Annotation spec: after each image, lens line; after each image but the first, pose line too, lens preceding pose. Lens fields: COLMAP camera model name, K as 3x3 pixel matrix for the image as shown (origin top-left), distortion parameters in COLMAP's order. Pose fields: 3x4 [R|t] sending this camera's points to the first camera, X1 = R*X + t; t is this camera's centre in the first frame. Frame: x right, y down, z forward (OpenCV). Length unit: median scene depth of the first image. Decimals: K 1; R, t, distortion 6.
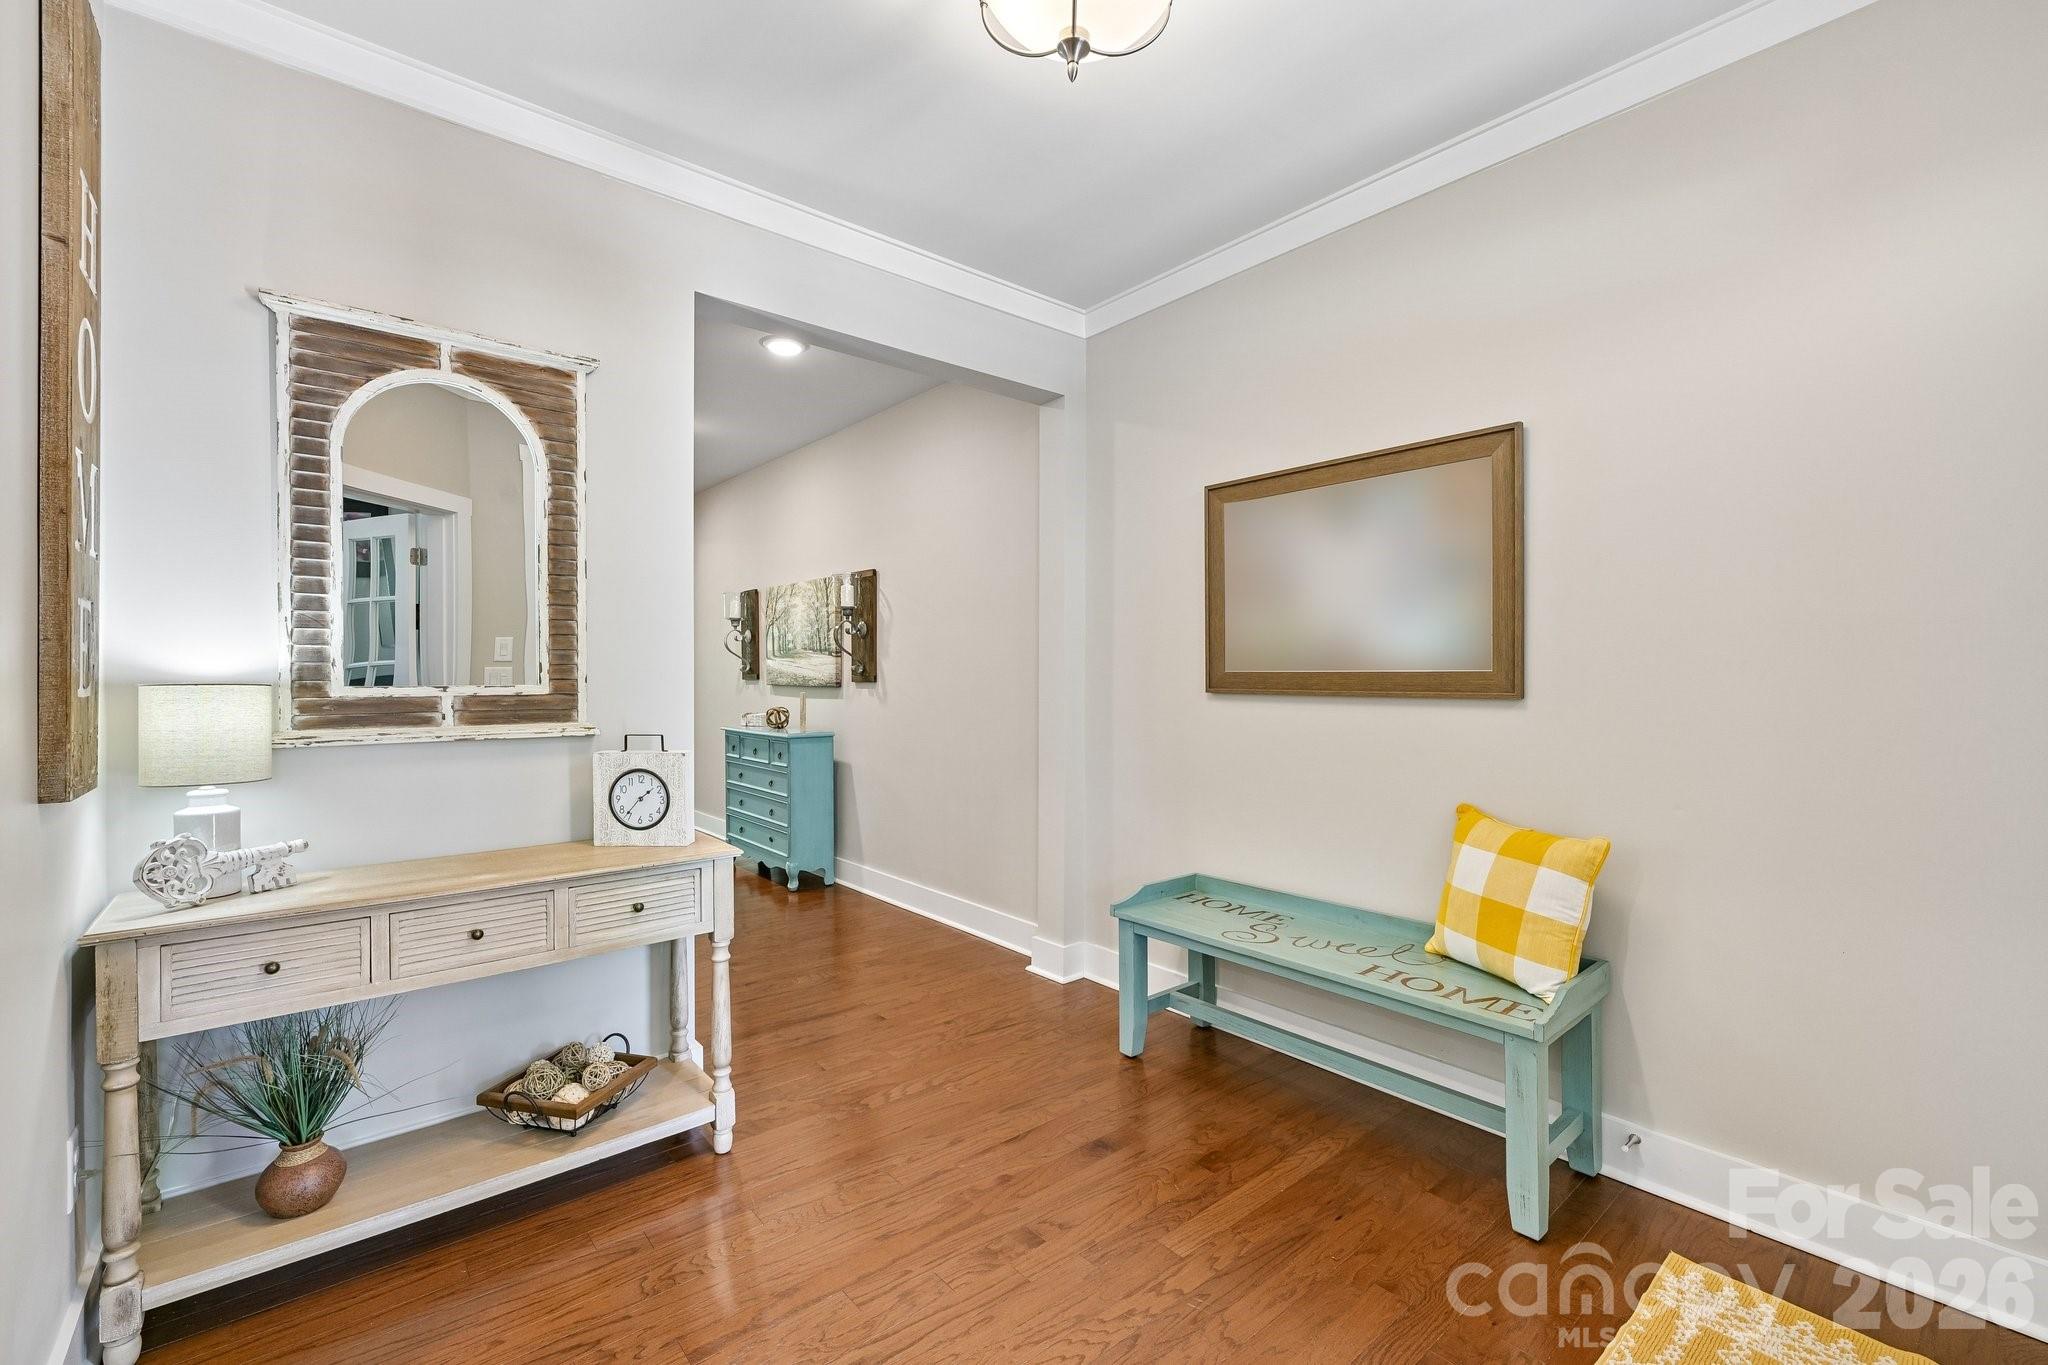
lens RADIAL K [[862.2, 0, 1015.7], [0, 862.2, 675.7], [0, 0, 1]] dist [-0.001019, -0.000074]
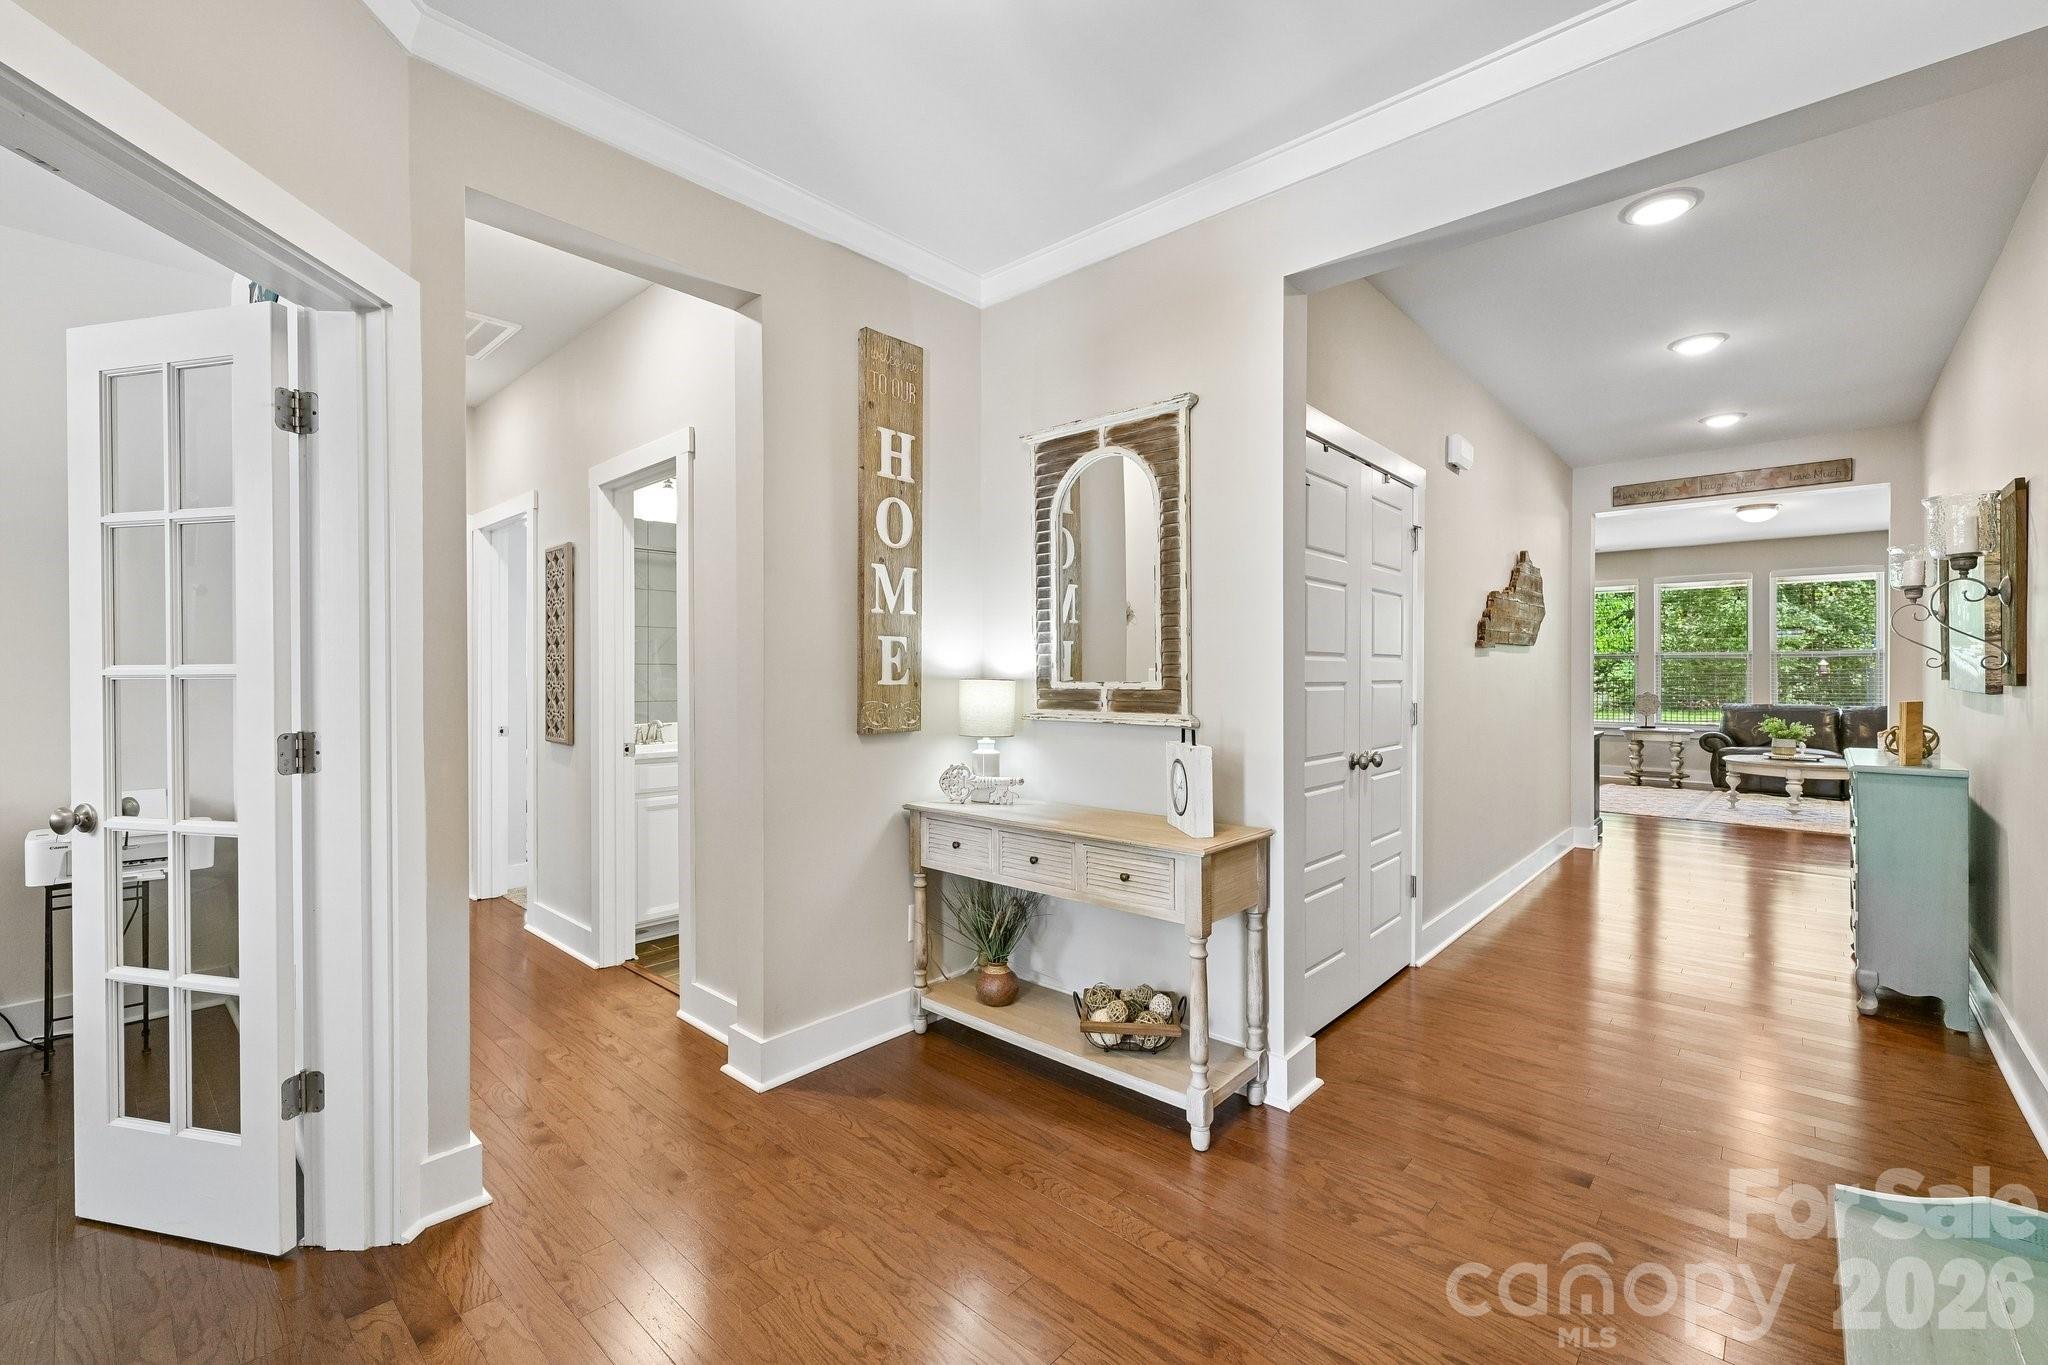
lens RADIAL K [[862.2, 0, 1015.7], [0, 862.2, 675.7], [0, 0, 1]] dist [-0.001019, -0.000074]
pose [[0.138186, 0.002307, -0.990404, 0.663884], [-0.000092, 0.999997, 0.002317, -0.000362], [0.990406, -0.000229, 0.138186, 0.692587]]
